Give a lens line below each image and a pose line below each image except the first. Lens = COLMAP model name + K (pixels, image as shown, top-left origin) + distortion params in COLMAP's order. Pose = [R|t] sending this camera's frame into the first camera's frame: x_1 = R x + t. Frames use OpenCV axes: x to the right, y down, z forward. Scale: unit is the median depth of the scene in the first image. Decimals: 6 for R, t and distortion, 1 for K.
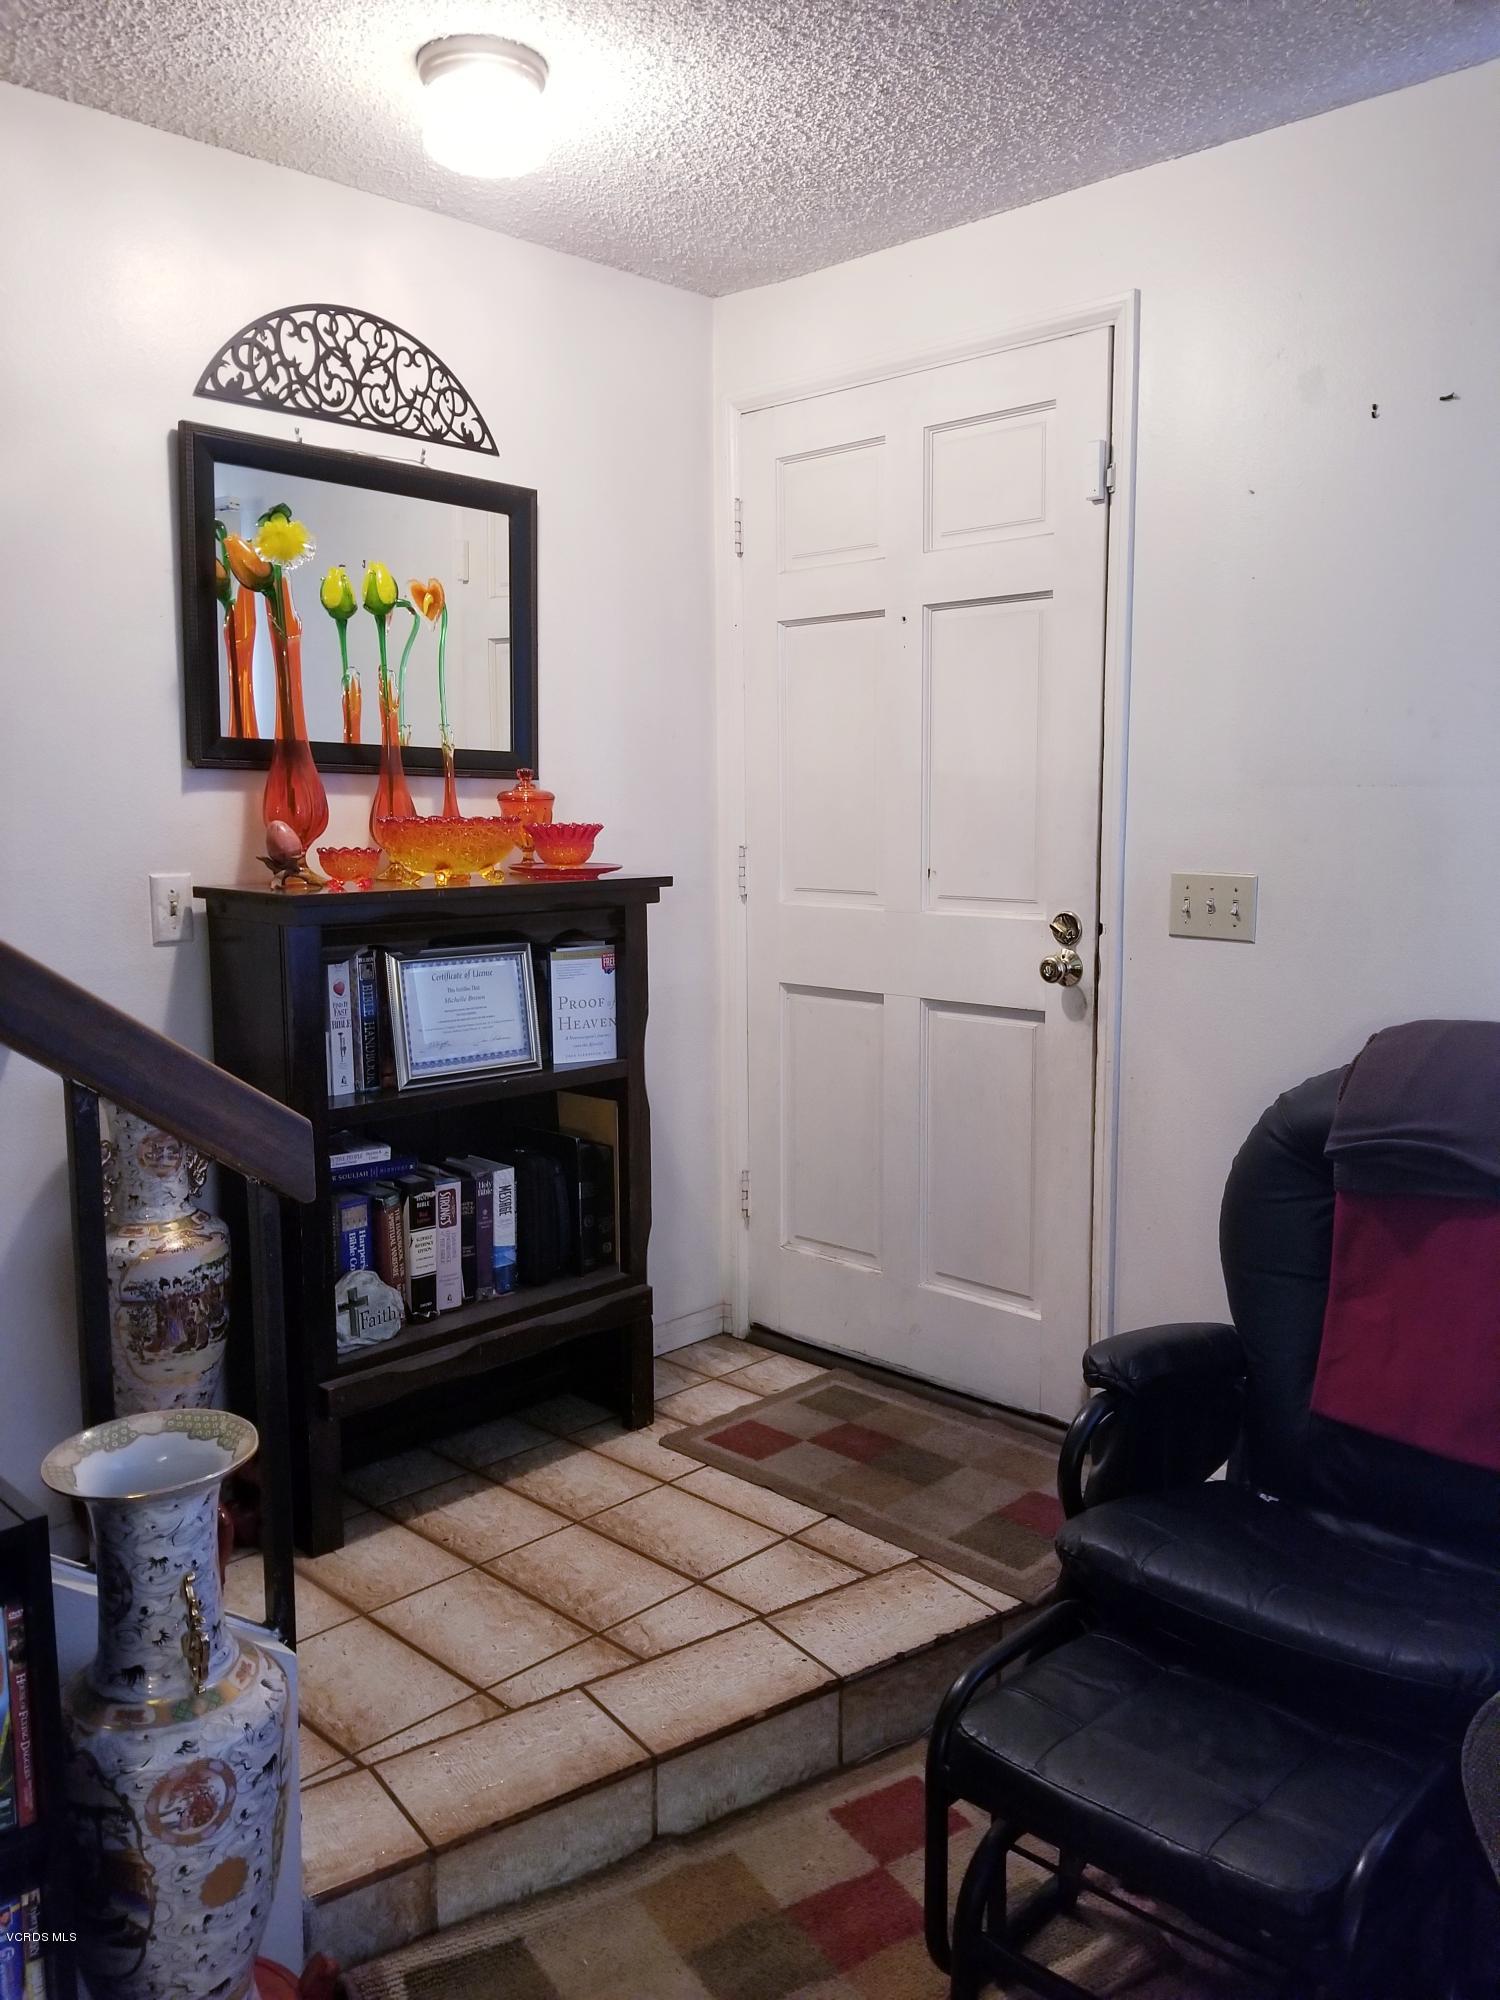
lens RADIAL K [[1545.3, 0, 760.7], [0, 1545.3, 996.3], [0, 0, 1]] dist [0.073219, -0.107988]
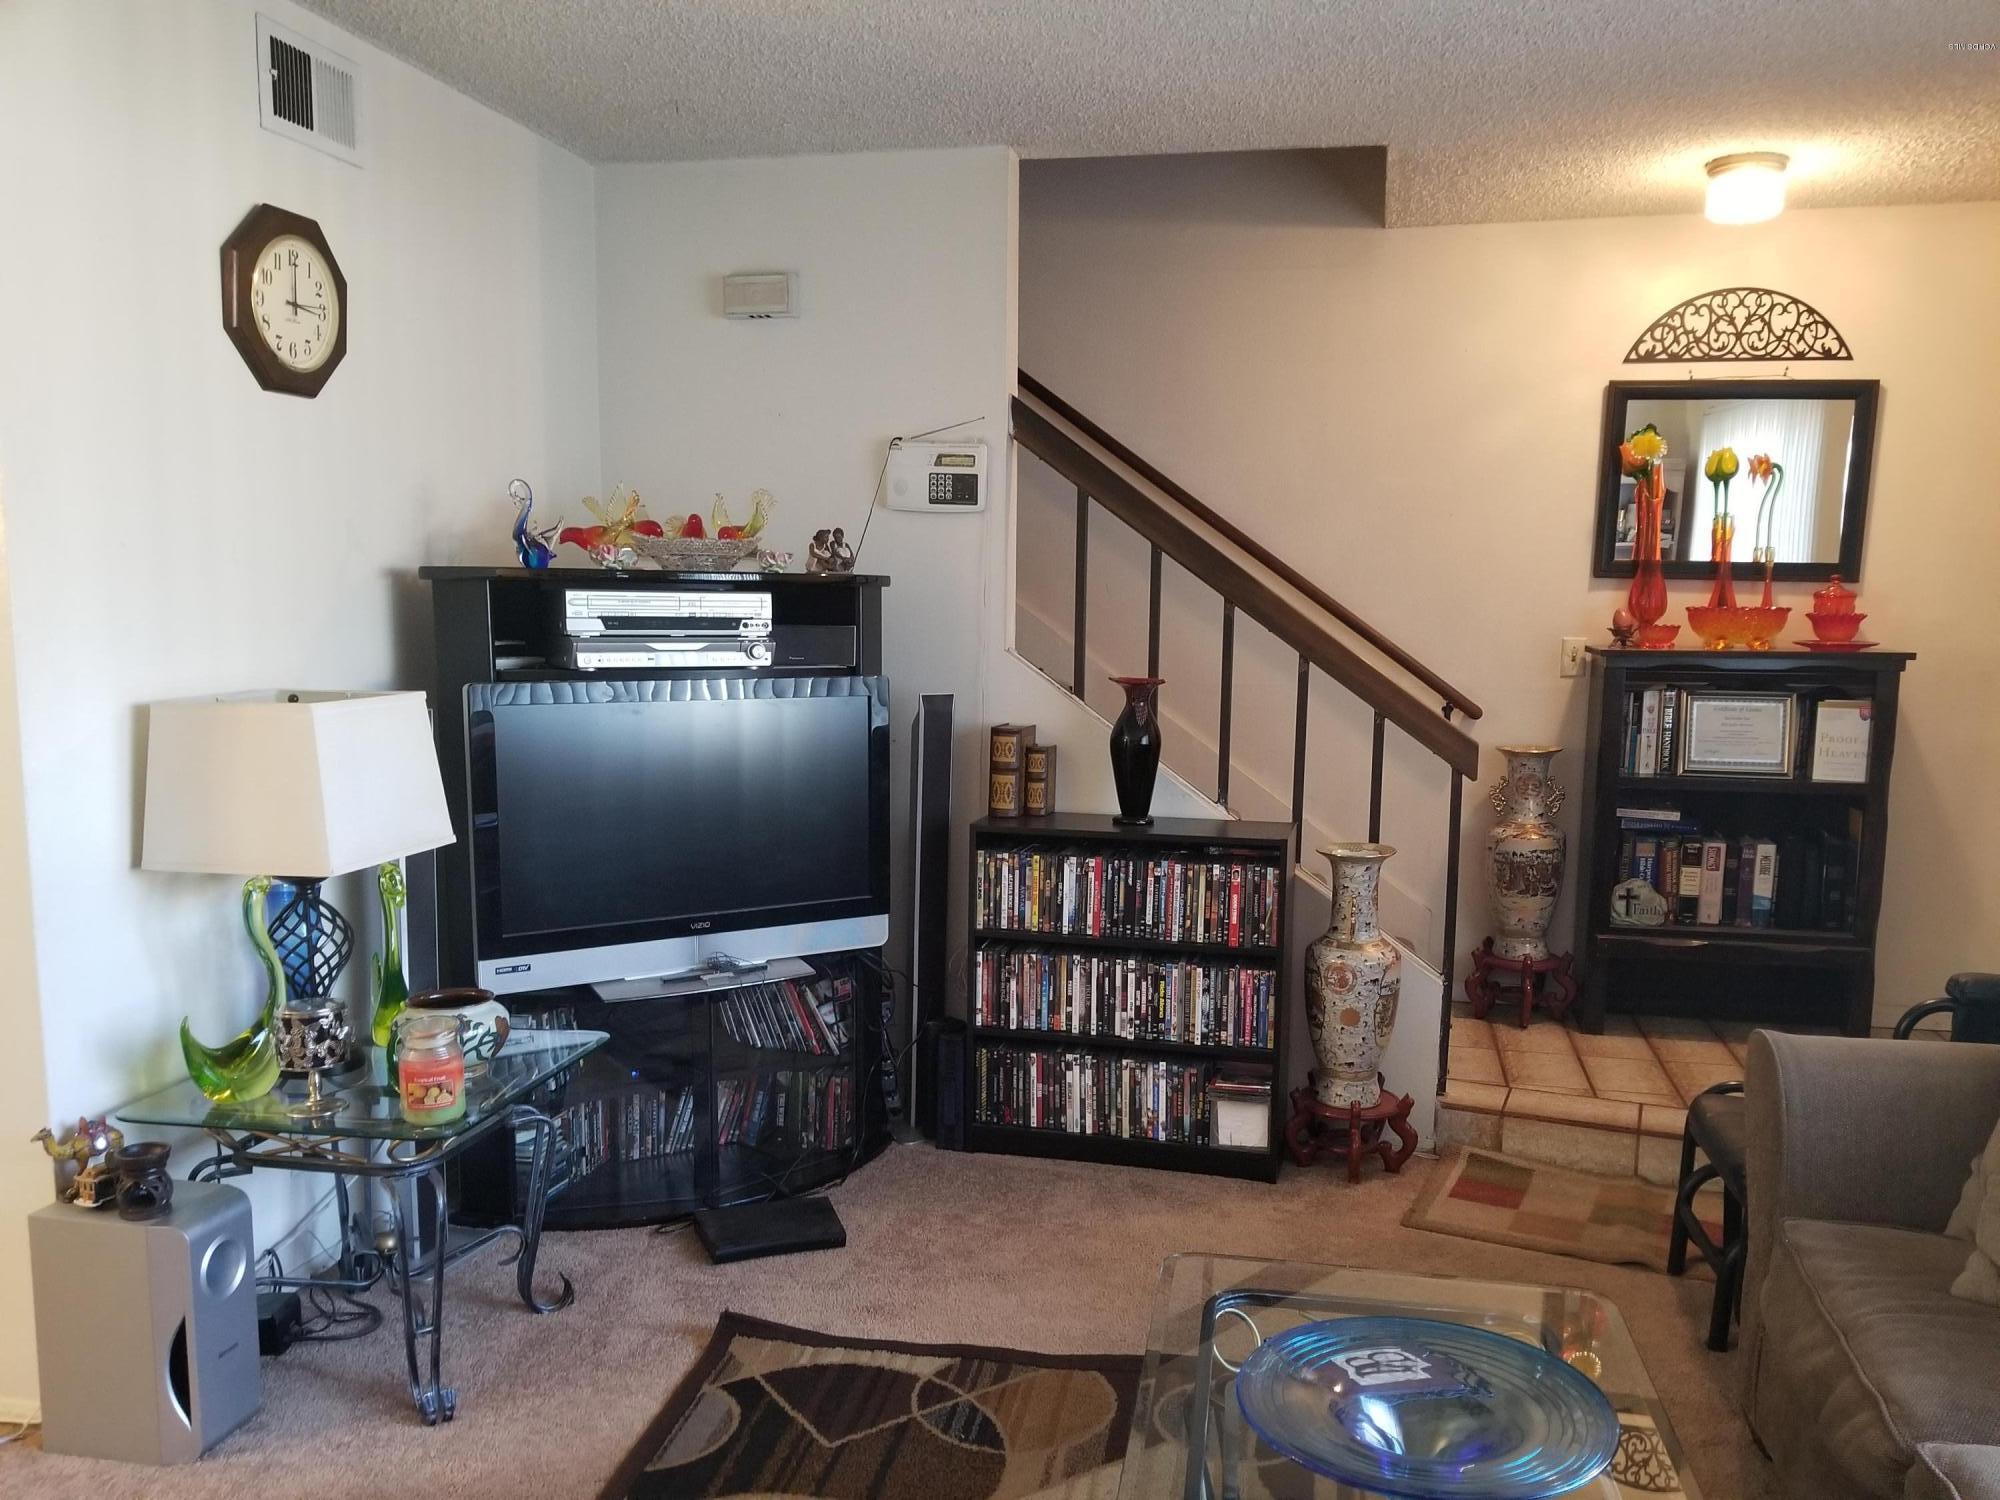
lens RADIAL K [[1559.1, 0, 1071.8], [0, 1559.1, 809.6], [0, 0, 1]] dist [0.122262, -0.232606]
pose [[0.535765, 0.120458, -0.835731, 0.780844], [-0.118323, 0.990716, 0.066942, 0.058320], [0.836036, 0.063021, 0.545044, -0.411218]]
